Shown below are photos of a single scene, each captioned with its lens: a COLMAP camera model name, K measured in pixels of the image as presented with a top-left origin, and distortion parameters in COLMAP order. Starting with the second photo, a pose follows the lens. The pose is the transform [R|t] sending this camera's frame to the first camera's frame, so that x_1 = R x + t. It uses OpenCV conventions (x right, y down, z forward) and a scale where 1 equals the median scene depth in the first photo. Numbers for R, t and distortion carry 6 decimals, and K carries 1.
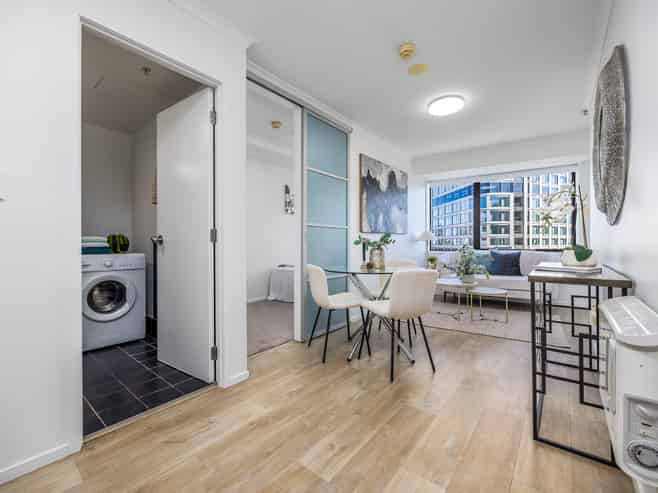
lens RADIAL K [[286.6, 0, 329.0], [0, 286.6, 246.5], [0, 0, 1]] dist [-0.000444, 0.000012]
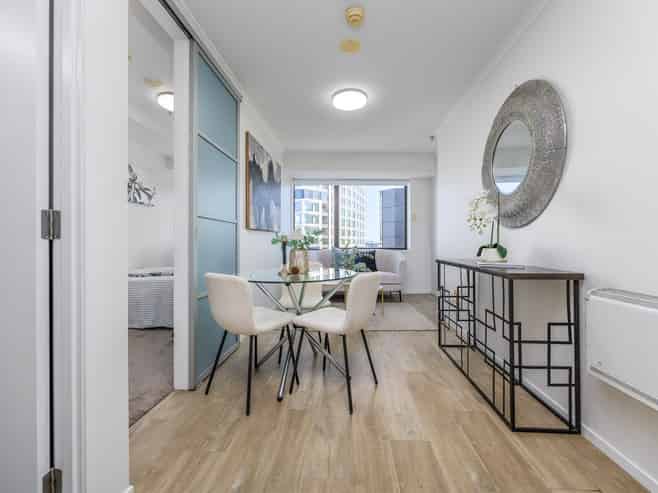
lens RADIAL K [[285.0, 0, 329.4], [0, 285.0, 244.1], [0, 0, 1]] dist [0.001282, 0.000130]
pose [[0.819043, -0.001028, 0.573731, -0.173314], [0.004686, 0.999977, -0.004897, -0.000873], [-0.573712, 0.006699, 0.819029, 0.220276]]
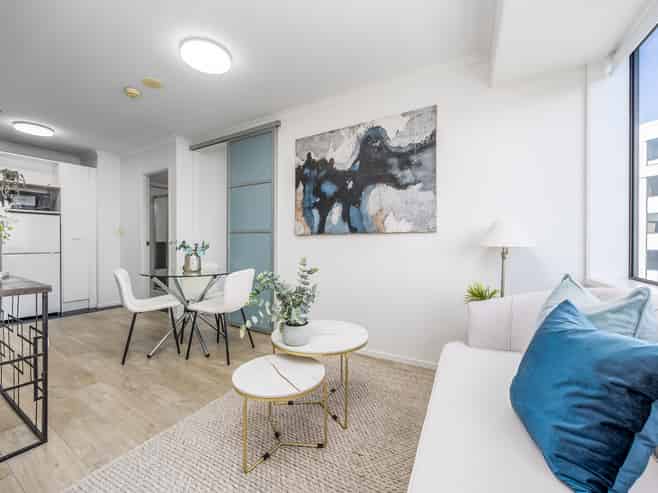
lens RADIAL K [[285.0, 0, 329.4], [0, 285.0, 244.1], [0, 0, 1]] dist [0.001282, 0.000130]
pose [[0.132205, 0.006098, -0.991204, 0.995103], [-0.013504, 0.999899, 0.004350, -0.032366], [0.991130, 0.012810, 0.132274, 1.054952]]
